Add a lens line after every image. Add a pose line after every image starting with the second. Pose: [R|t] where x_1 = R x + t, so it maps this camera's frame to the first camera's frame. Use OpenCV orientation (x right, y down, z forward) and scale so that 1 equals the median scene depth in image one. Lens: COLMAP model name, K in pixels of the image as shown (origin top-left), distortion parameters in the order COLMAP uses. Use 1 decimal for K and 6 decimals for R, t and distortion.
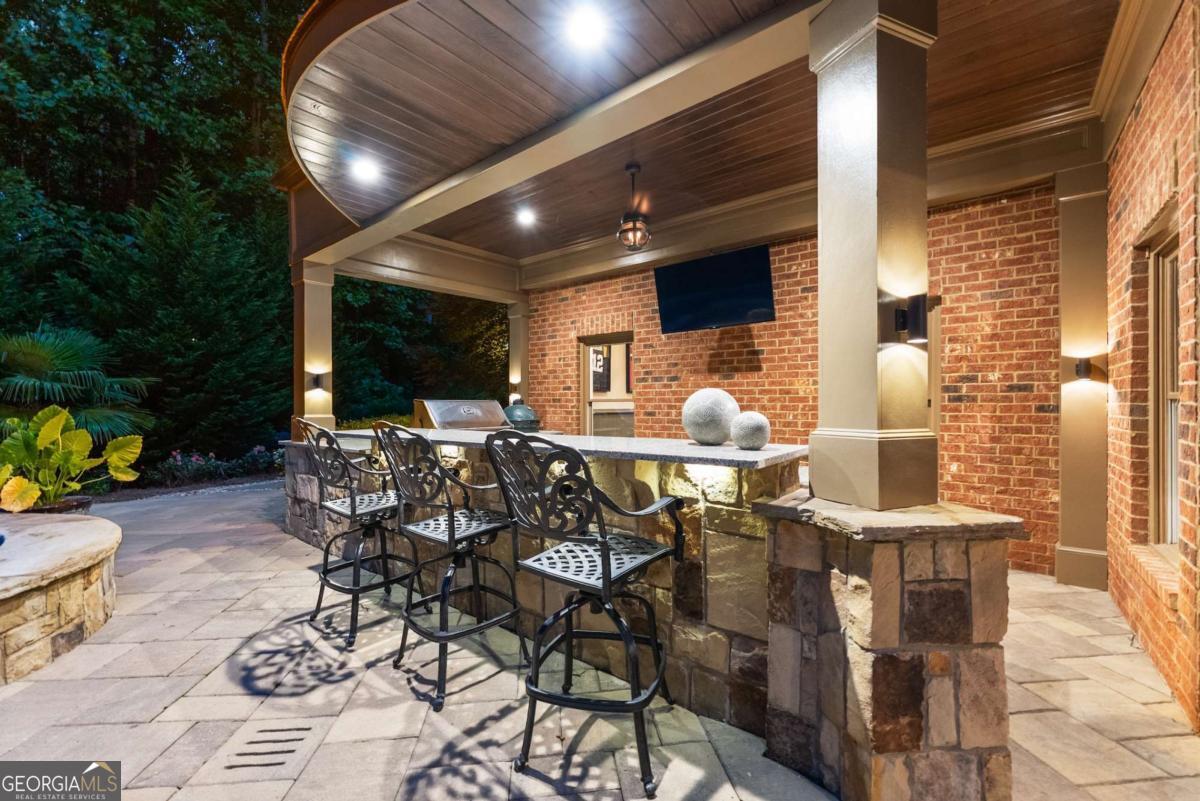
lens RADIAL K [[483.2, 0, 602.0], [0, 483.2, 401.9], [0, 0, 1]] dist [0.002156, 0.000230]
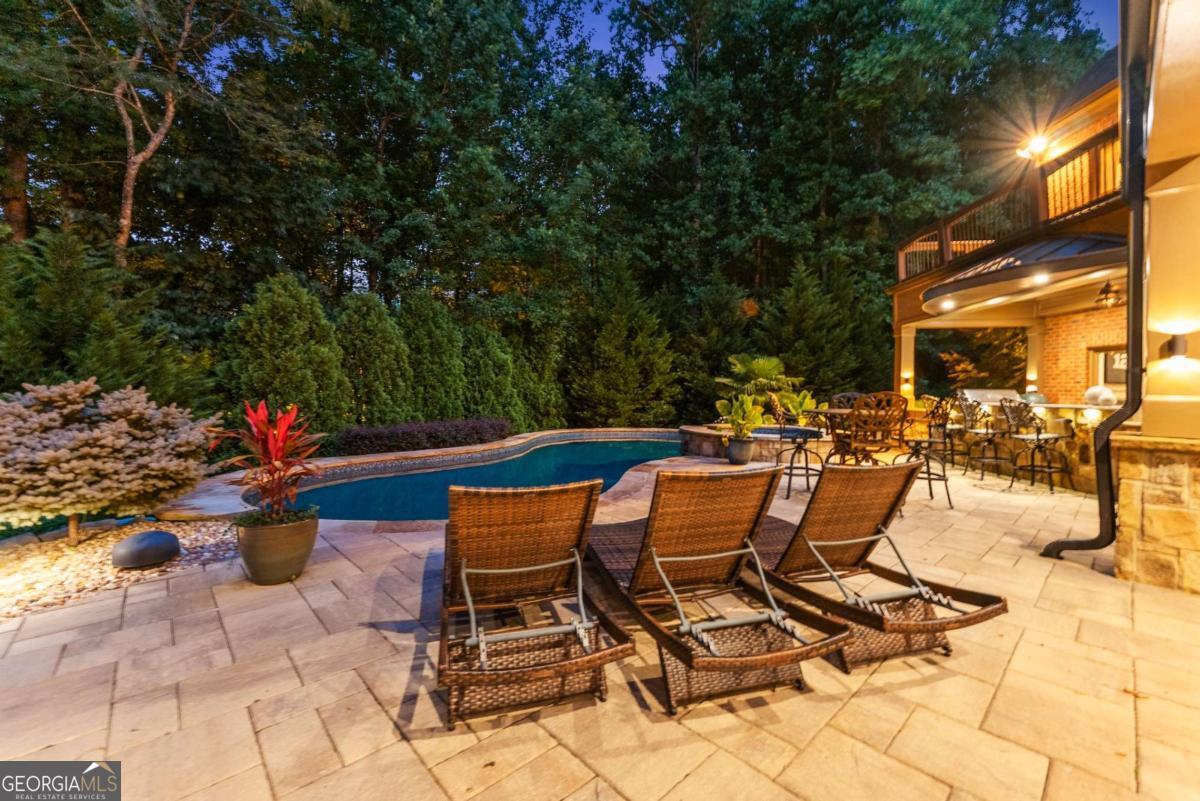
lens RADIAL K [[483.2, 0, 602.4], [0, 483.2, 396.8], [0, 0, 1]] dist [0.002156, 0.000230]
pose [[0.587128, 0.019685, -0.809255, 0.274503], [-0.011616, 0.999806, 0.015892, 0.008306], [0.809411, 0.000070, 0.587243, -1.029574]]
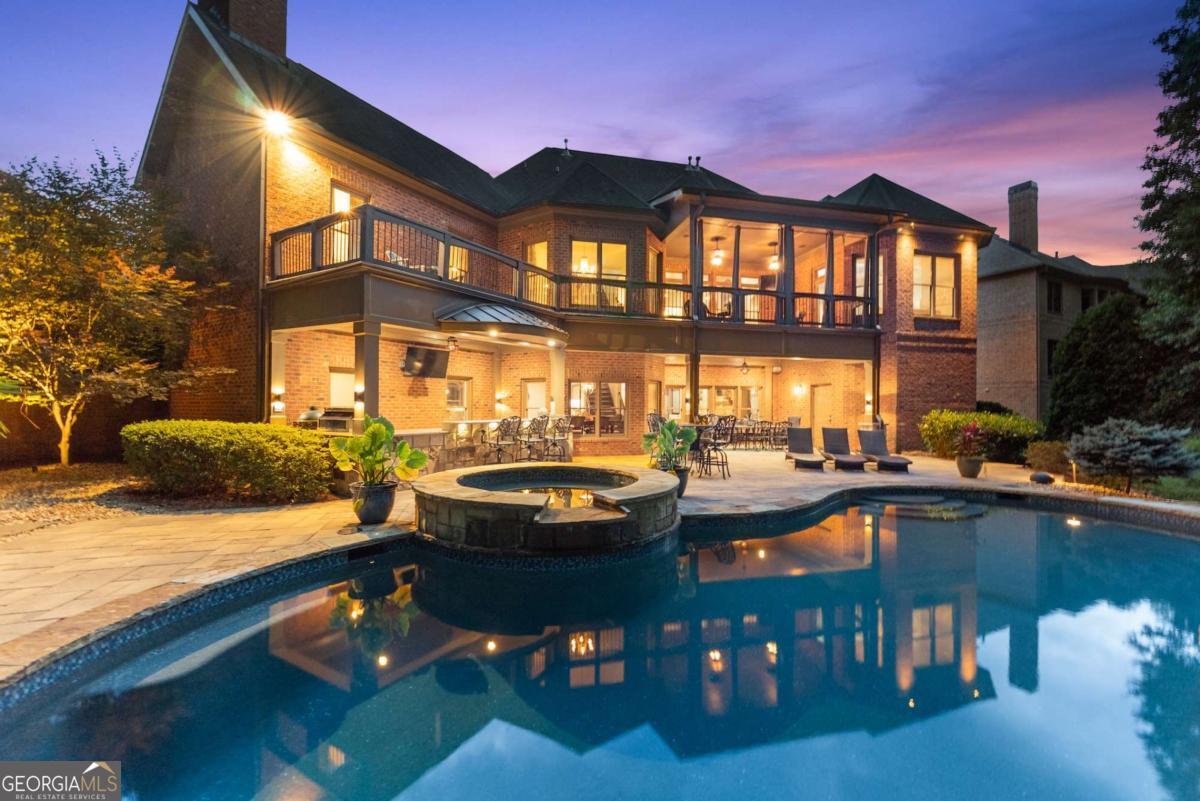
lens RADIAL K [[483.2, 0, 600.5], [0, 483.2, 403.2], [0, 0, 1]] dist [0.002156, 0.000230]
pose [[-0.109627, 0.012672, 0.993892, -1.695791], [-0.003434, 0.999908, -0.013128, 0.001456], [-0.993967, -0.004852, -0.109574, 0.306429]]
